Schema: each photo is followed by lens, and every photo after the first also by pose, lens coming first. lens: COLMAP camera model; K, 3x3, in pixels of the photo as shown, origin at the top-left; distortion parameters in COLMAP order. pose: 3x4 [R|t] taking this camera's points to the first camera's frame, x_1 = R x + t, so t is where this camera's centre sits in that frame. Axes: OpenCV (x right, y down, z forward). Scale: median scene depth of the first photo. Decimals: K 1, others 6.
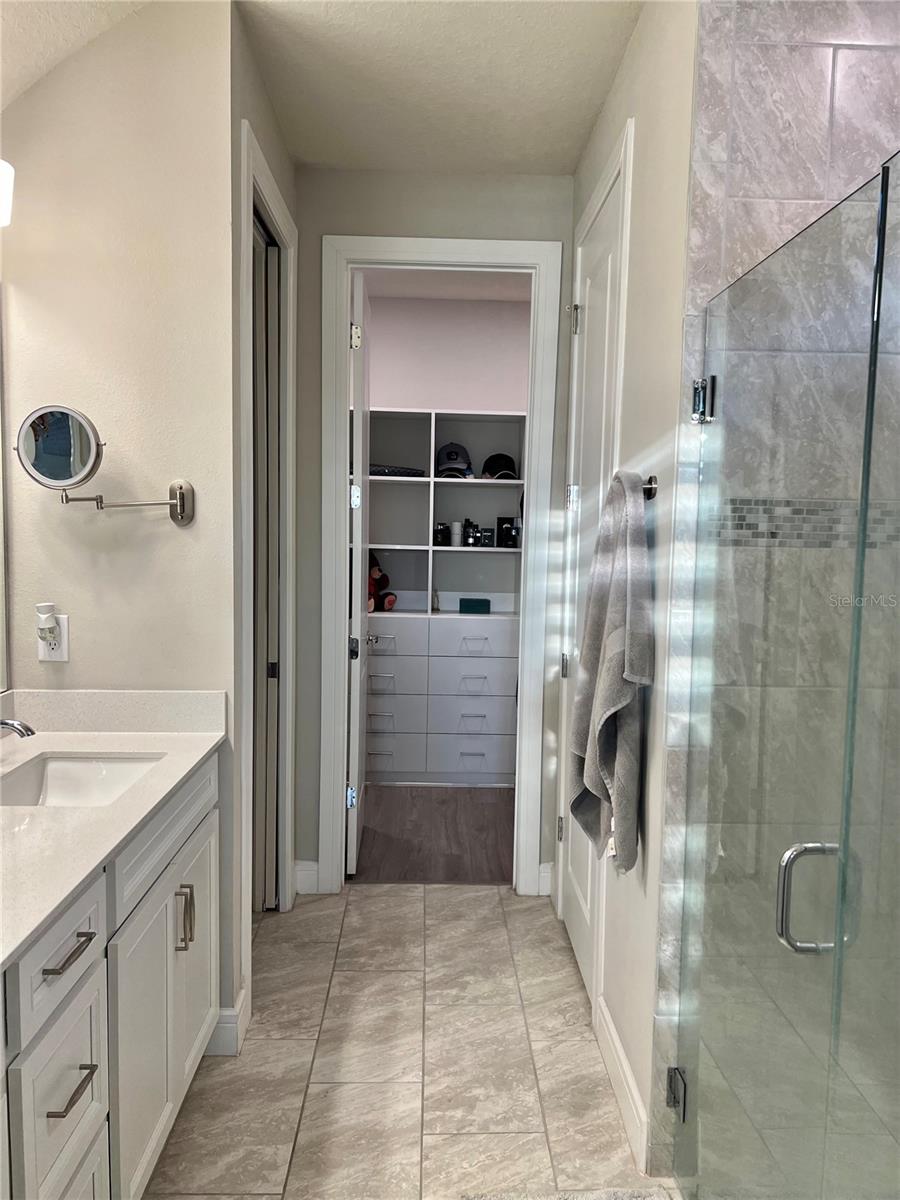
lens RADIAL K [[890.3, 0, 450.7], [0, 890.3, 591.8], [0, 0, 1]] dist [0.052579, -0.057578]
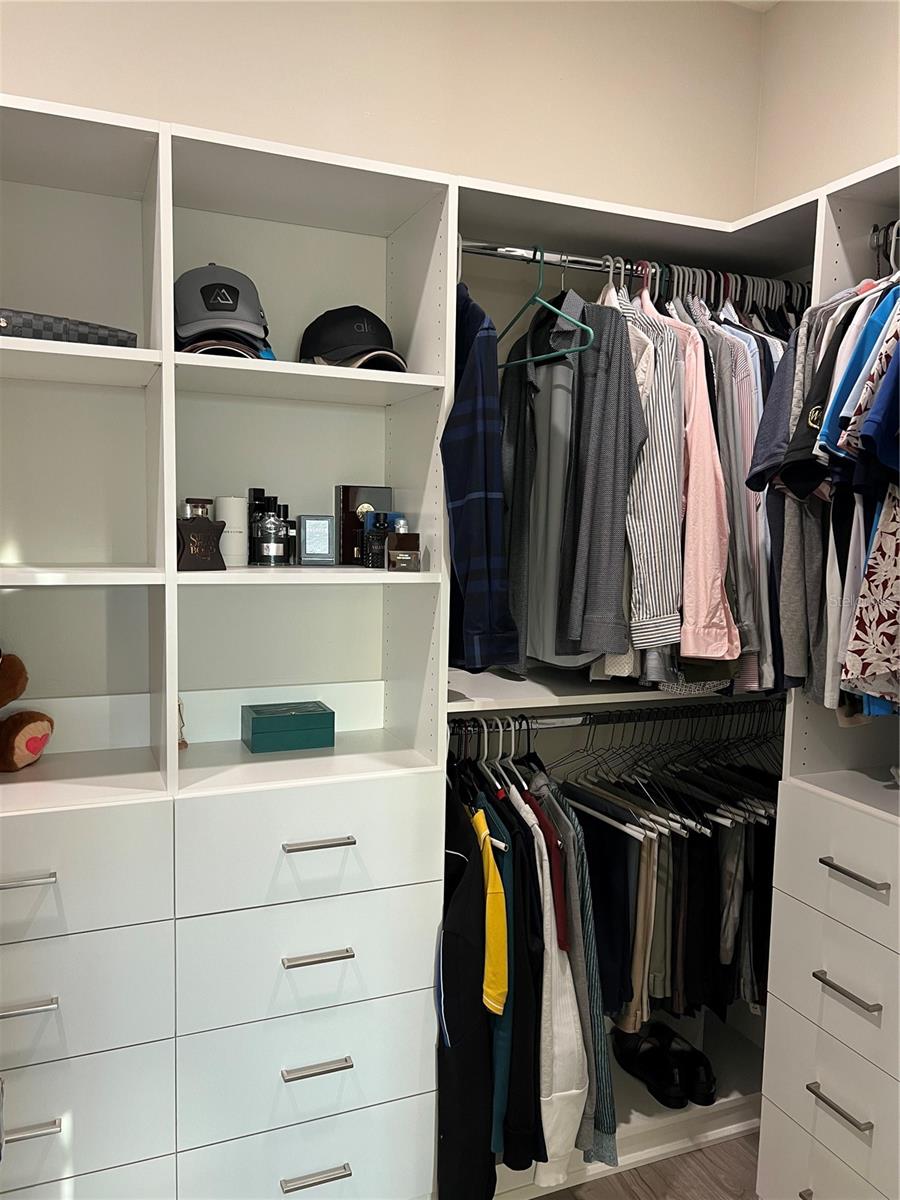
lens RADIAL K [[890.3, 0, 450.7], [0, 890.3, 591.8], [0, 0, 1]] dist [0.052579, -0.057578]
pose [[0.931595, -0.038066, 0.361500, -0.042168], [0.032226, 0.999235, 0.022172, -0.046177], [-0.362068, -0.009005, 0.932108, 0.638668]]
